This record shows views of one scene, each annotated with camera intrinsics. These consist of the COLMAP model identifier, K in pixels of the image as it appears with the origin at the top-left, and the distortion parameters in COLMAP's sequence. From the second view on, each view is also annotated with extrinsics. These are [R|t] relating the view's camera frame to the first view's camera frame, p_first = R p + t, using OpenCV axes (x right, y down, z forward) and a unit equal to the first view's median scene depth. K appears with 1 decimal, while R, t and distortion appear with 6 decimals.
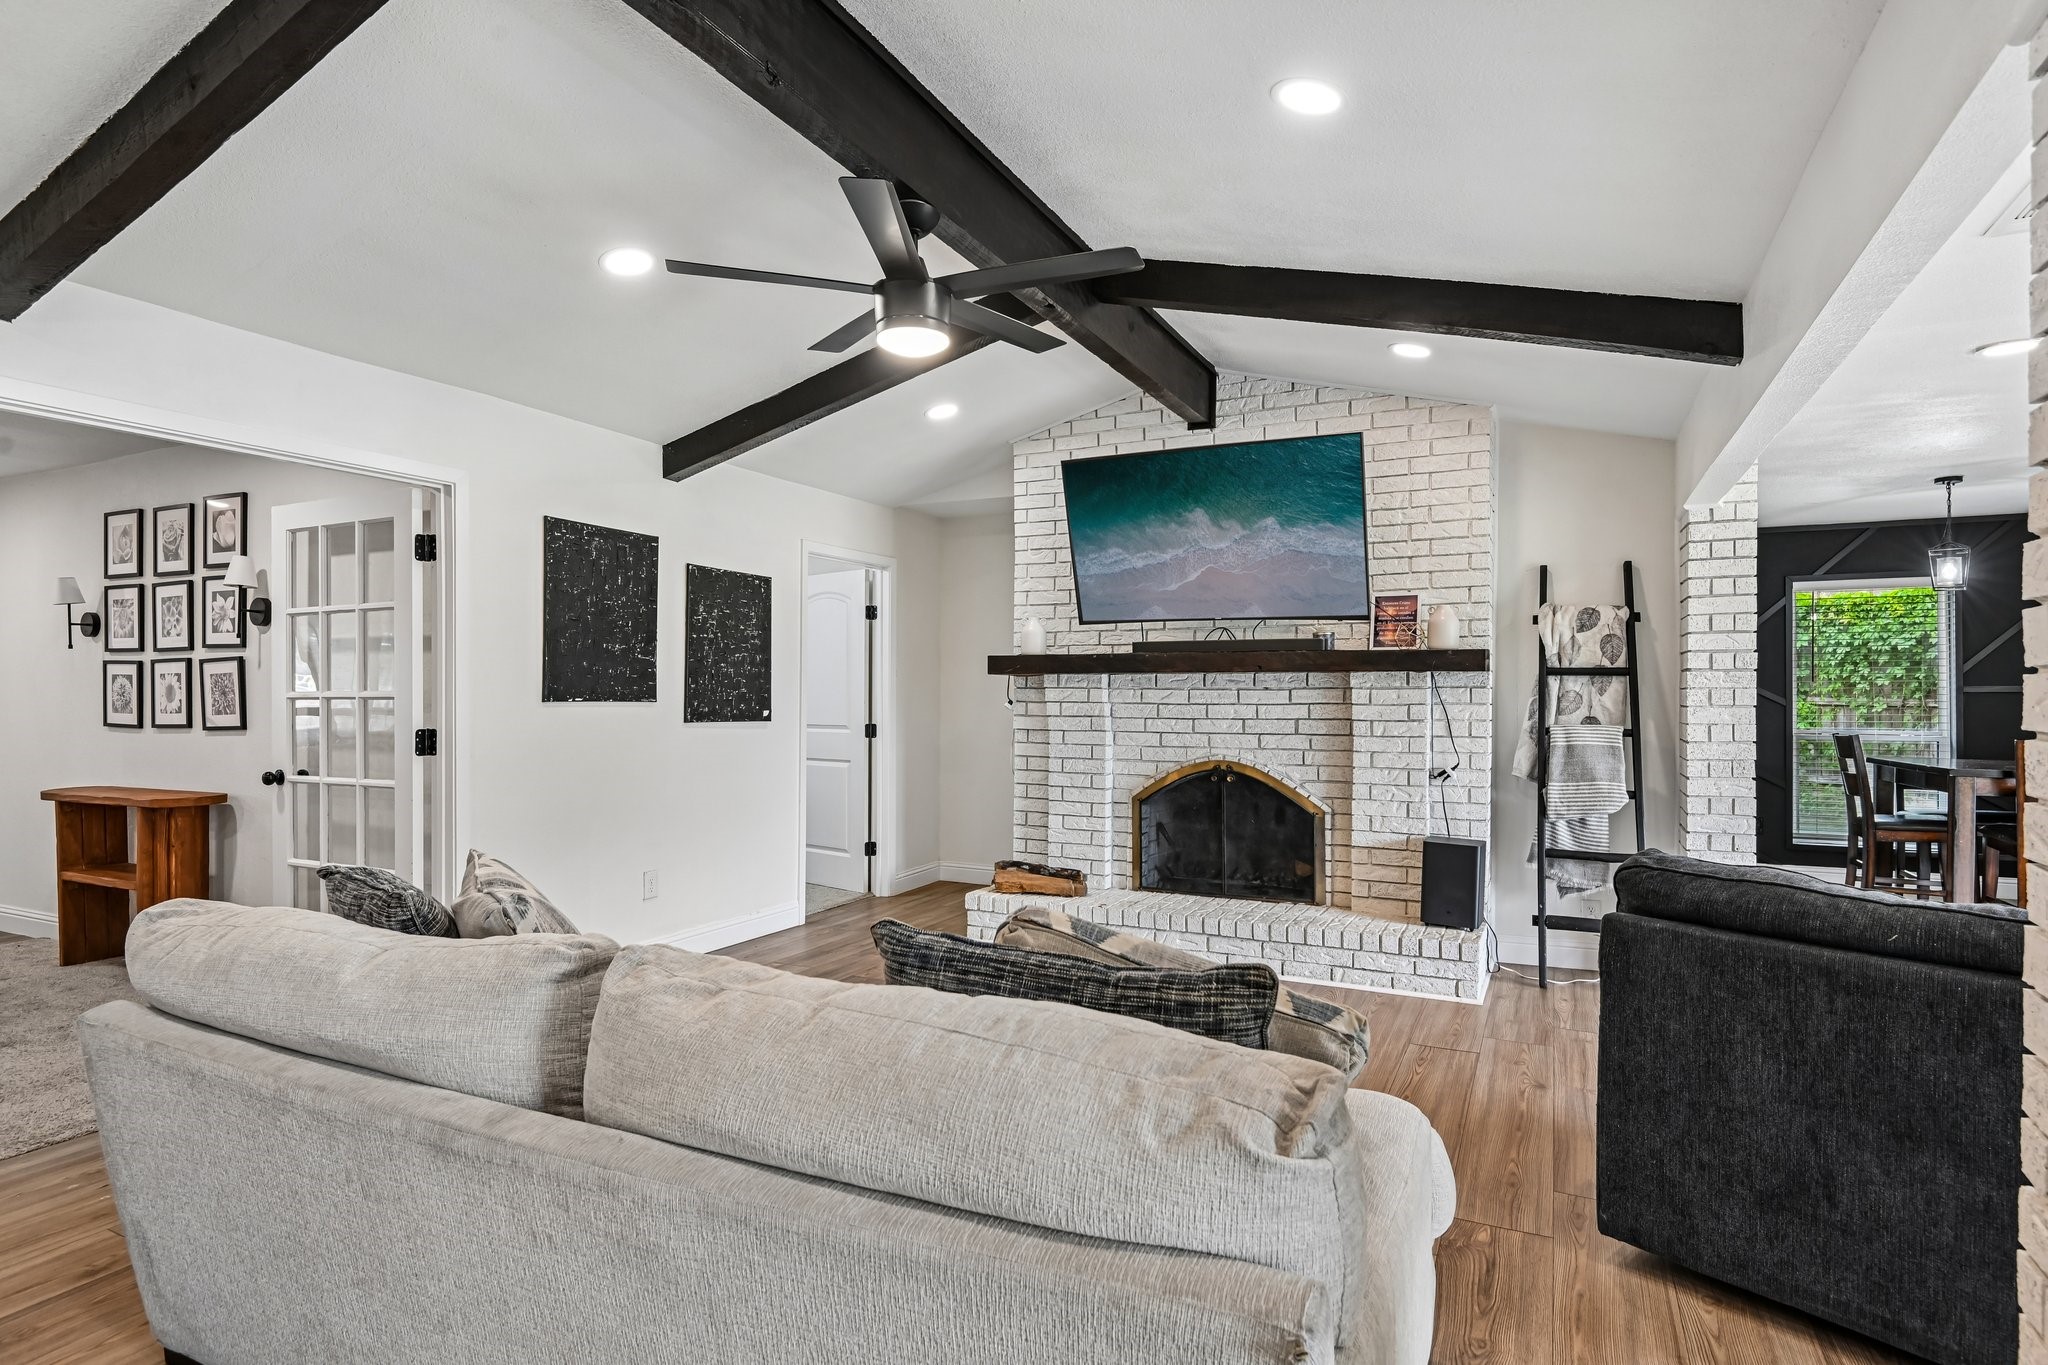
lens RADIAL K [[1124.1, 0, 1012.1], [0, 1124.1, 690.7], [0, 0, 1]] dist [-0.002337, 0.001518]
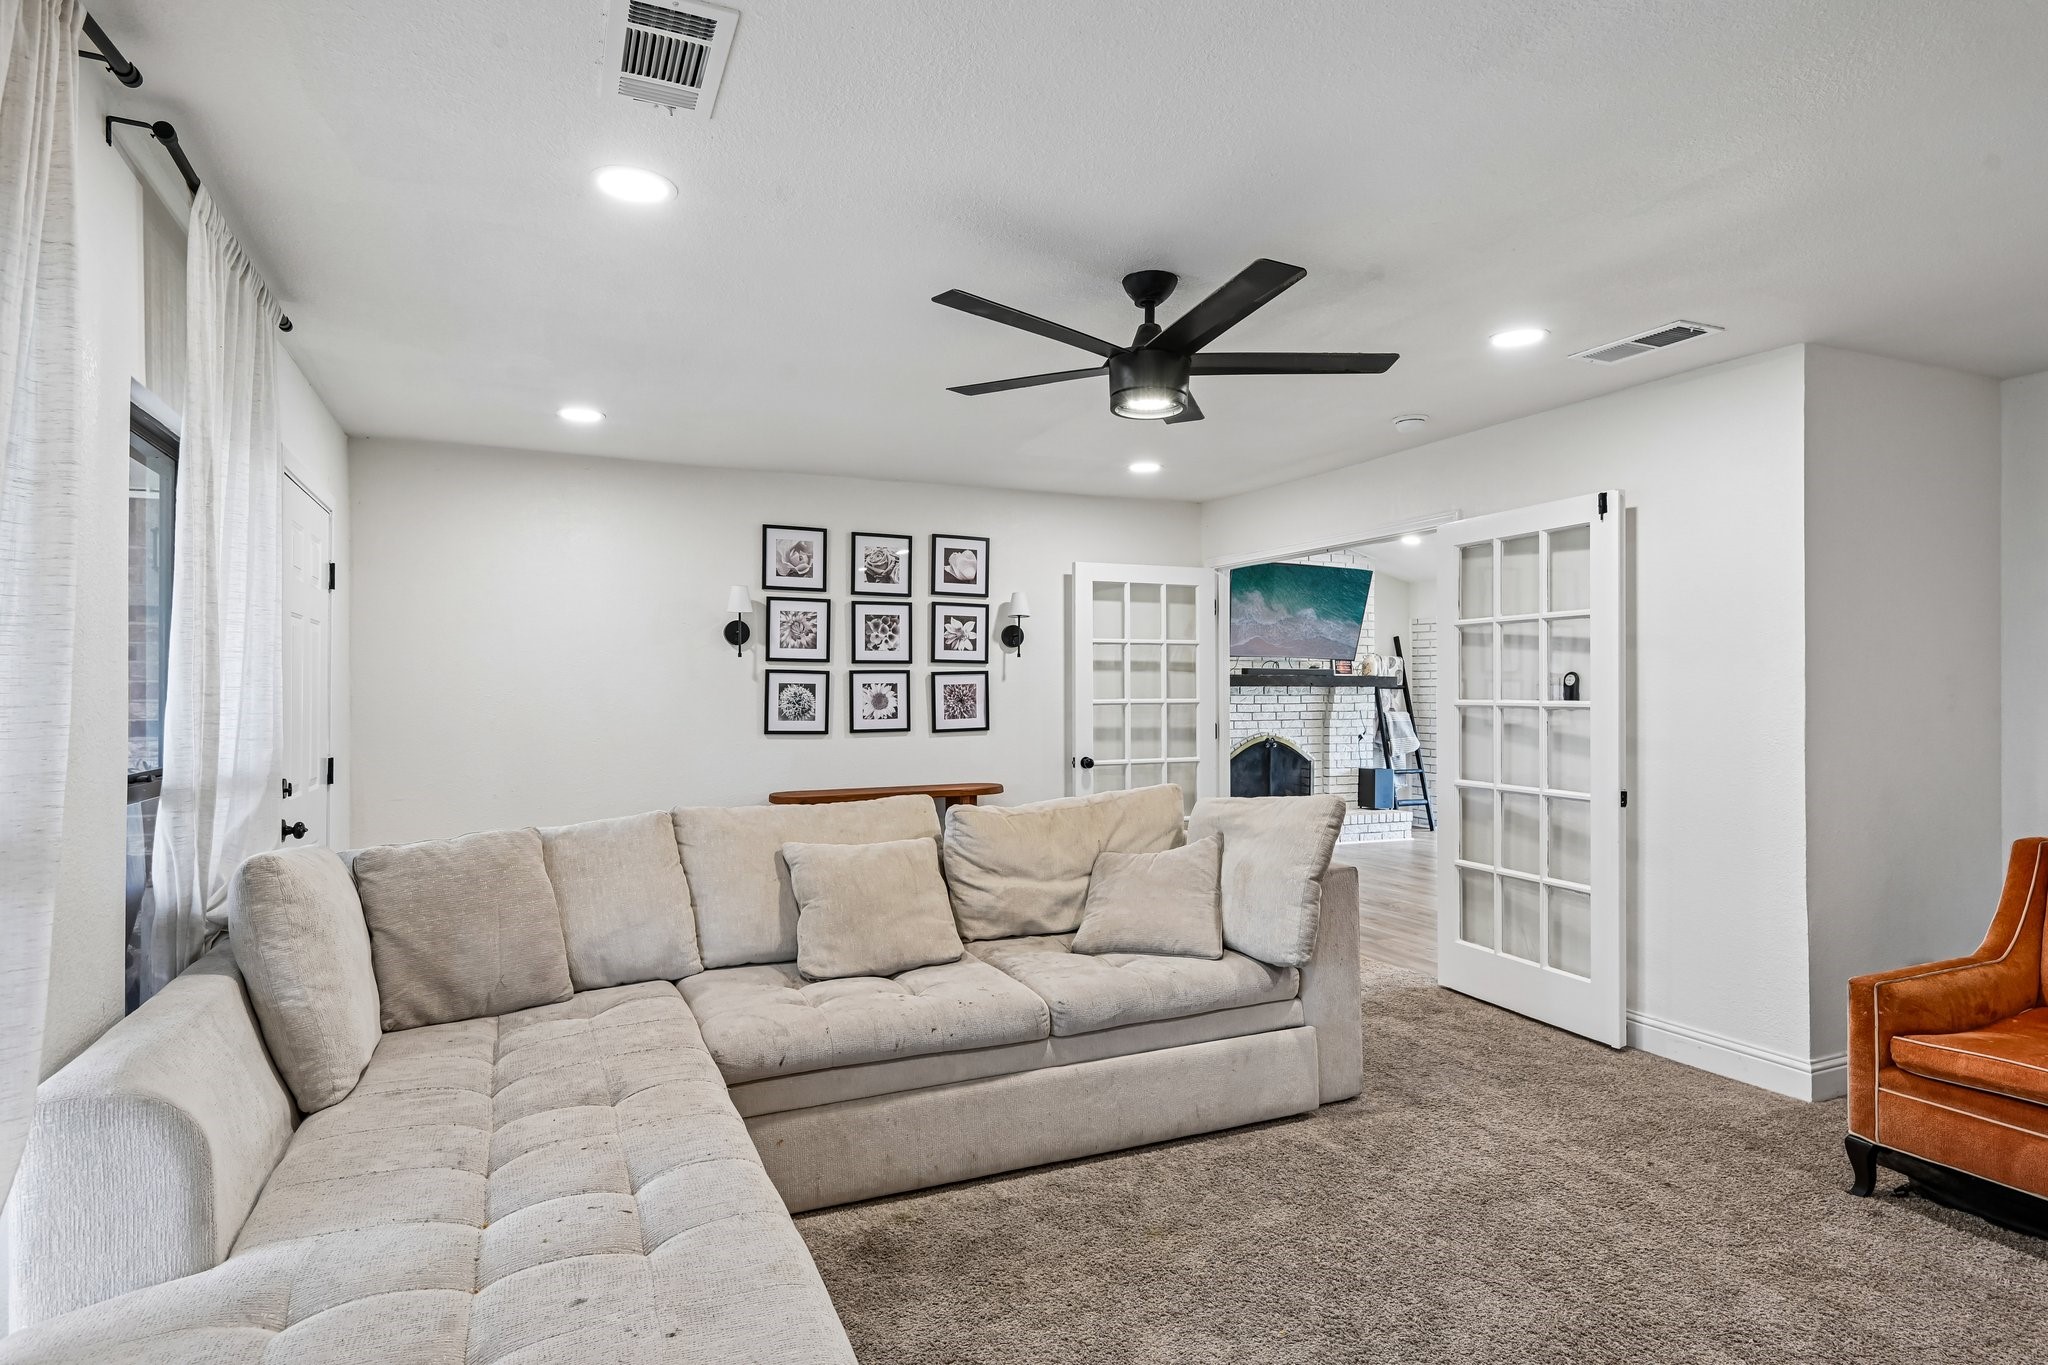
lens RADIAL K [[1124.1, 0, 1026.2], [0, 1124.1, 683.9], [0, 0, 1]] dist [-0.002337, 0.001518]
pose [[0.632298, 0.005867, 0.774703, -1.509535], [0.002464, 0.999951, -0.009584, -0.003710], [-0.774721, 0.007969, 0.632253, 0.176058]]
